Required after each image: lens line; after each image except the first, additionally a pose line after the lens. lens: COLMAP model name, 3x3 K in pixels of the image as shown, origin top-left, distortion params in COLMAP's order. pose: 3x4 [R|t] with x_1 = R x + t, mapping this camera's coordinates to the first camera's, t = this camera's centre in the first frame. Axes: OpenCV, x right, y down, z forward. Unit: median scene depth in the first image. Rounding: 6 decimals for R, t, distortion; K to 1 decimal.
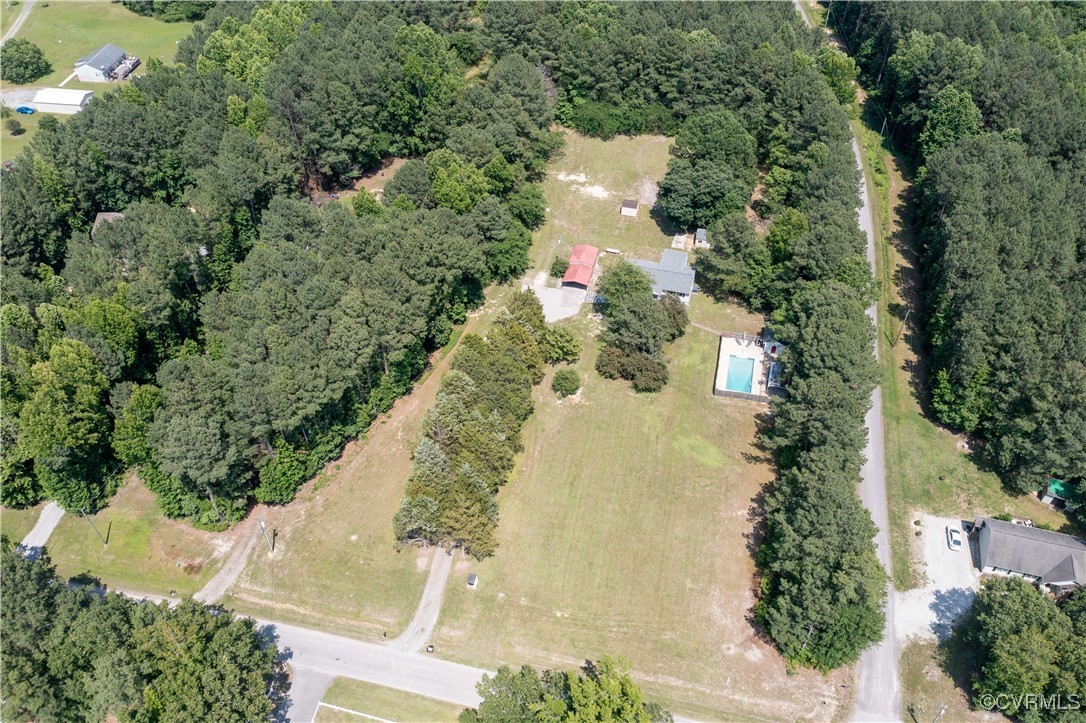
lens RADIAL K [[856.7, 0, 545.3], [0, 856.7, 359.8], [0, 0, 1]] dist [-0.008821, 0.003192]
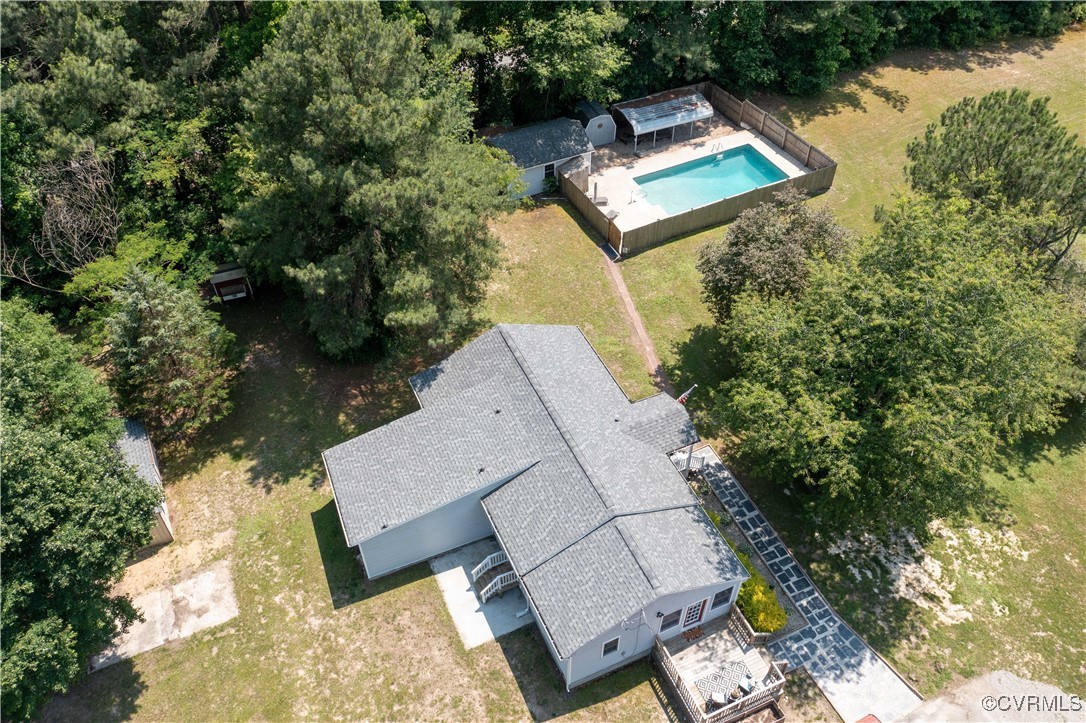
lens RADIAL K [[856.7, 0, 542.7], [0, 856.7, 358.6], [0, 0, 1]] dist [-0.008821, 0.003192]
pose [[-0.644131, -0.538655, 0.543089, 0.035246], [0.545709, 0.173910, 0.819730, -0.265019], [-0.536001, 0.824382, 0.181928, 0.918141]]
